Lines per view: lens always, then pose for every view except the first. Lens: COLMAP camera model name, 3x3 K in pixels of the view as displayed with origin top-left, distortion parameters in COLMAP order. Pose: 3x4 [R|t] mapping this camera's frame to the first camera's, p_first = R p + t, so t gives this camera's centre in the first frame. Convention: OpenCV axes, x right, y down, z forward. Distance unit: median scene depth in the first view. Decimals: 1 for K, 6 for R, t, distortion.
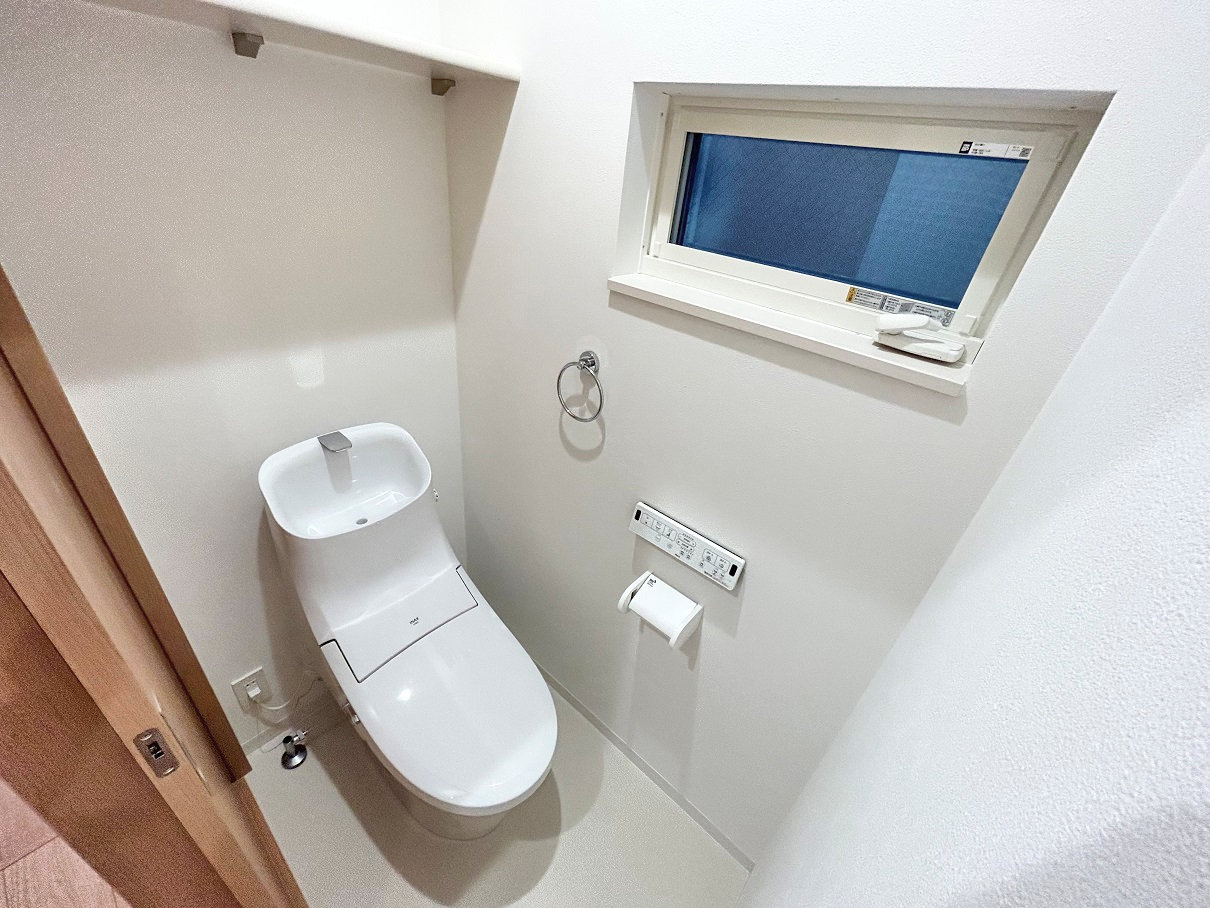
lens RADIAL K [[486.3, 0, 602.5], [0, 486.3, 453.0], [0, 0, 1]] dist [0.000178, -0.000034]
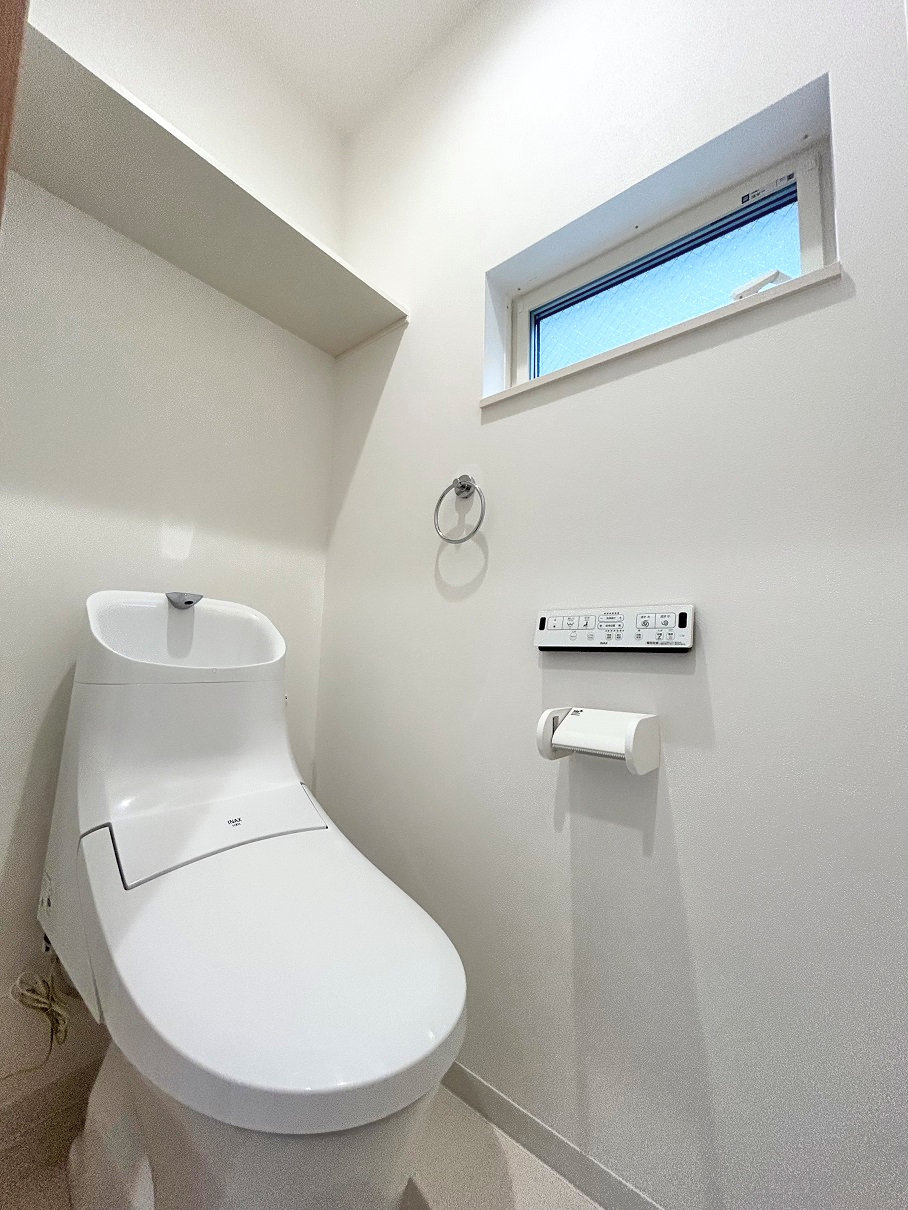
lens RADIAL K [[486.3, 0, 445.2], [0, 486.3, 607.4], [0, 0, 1]] dist [0.000178, -0.000034]
pose [[0.997402, -0.064306, 0.032460, -0.115783], [0.070922, 0.797726, -0.598835, 0.596339], [0.012614, 0.599582, 0.800214, 0.336335]]
